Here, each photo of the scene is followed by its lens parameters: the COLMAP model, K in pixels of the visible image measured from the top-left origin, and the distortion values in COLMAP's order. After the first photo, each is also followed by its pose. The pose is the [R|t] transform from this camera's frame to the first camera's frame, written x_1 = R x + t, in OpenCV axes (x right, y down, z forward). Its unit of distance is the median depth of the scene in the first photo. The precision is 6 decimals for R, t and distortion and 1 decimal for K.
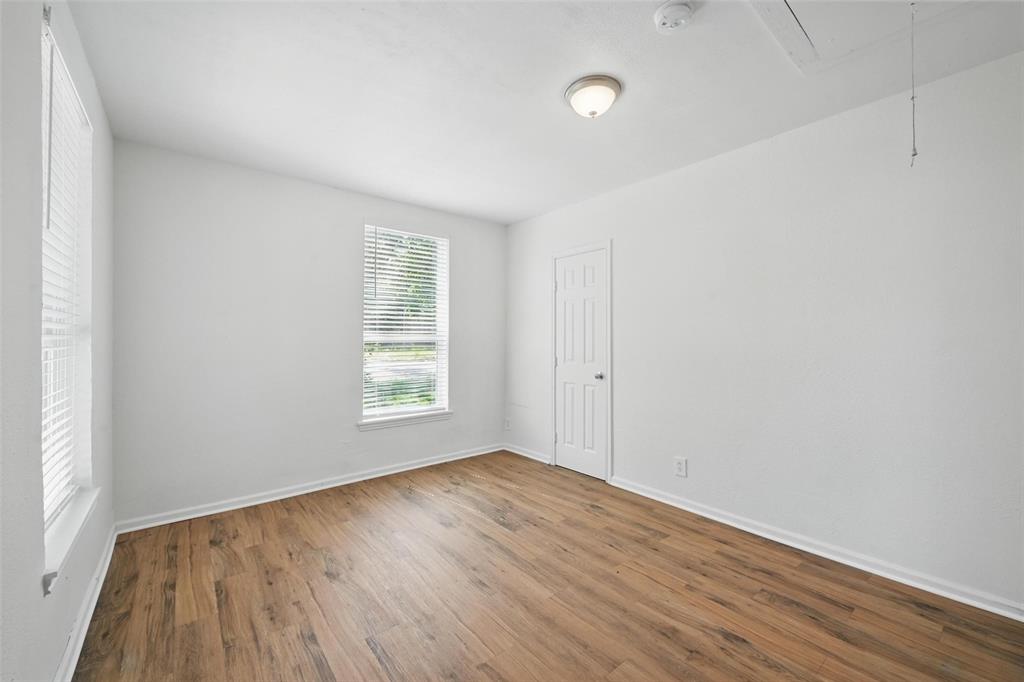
lens RADIAL K [[408.2, 0, 516.1], [0, 408.2, 340.9], [0, 0, 1]] dist [0.001149, 0.000297]
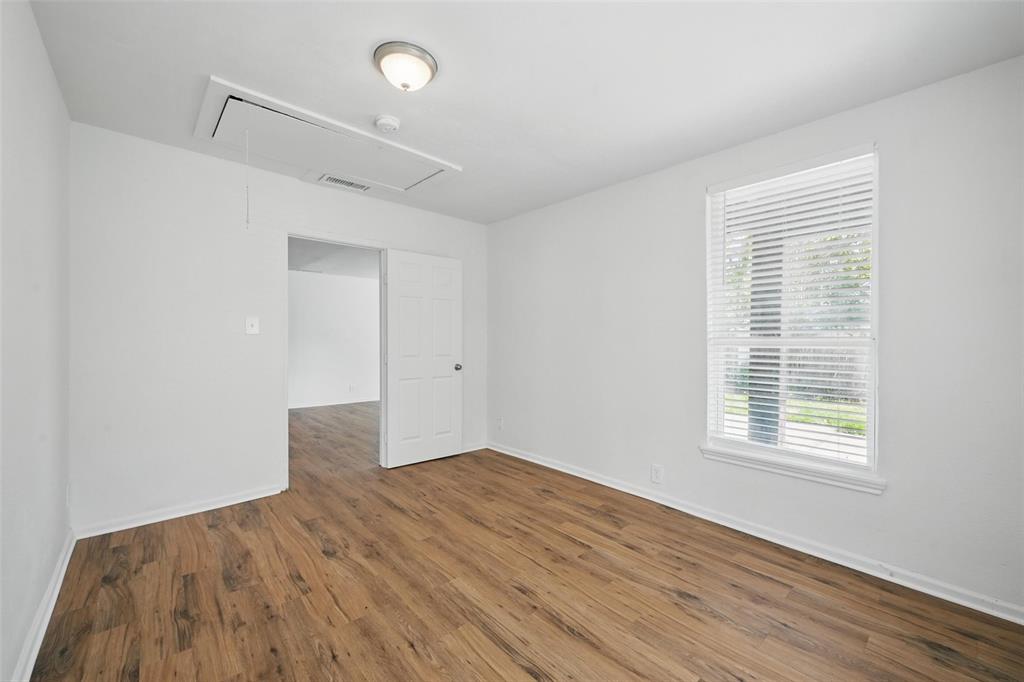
lens RADIAL K [[408.2, 0, 516.1], [0, 408.2, 340.9], [0, 0, 1]] dist [0.001149, 0.000297]
pose [[-0.998778, -0.010057, -0.048391, -0.015093], [-0.010208, 0.999944, 0.002872, 0.001915], [0.048360, 0.003363, -0.998824, 1.670666]]
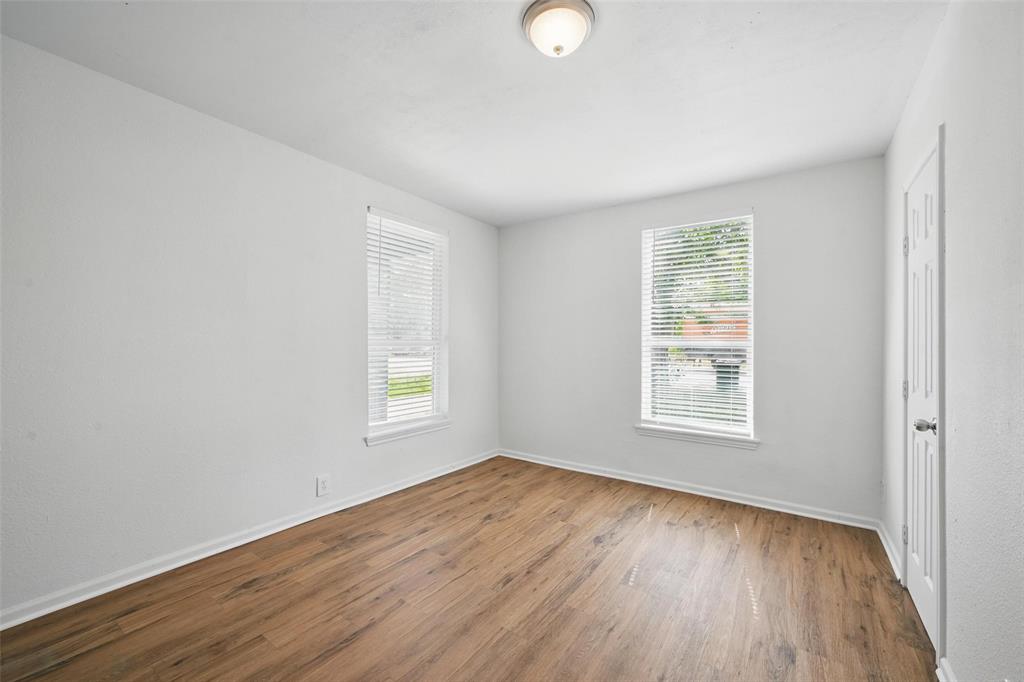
lens RADIAL K [[415.4, 0, 514.5], [0, 415.4, 339.7], [0, 0, 1]] dist [0.001763, 0.000310]
pose [[0.274389, -0.003988, -0.961611, 0.787589], [-0.014488, 0.999861, -0.008281, -0.001432], [0.961510, 0.016204, 0.274293, 0.613776]]
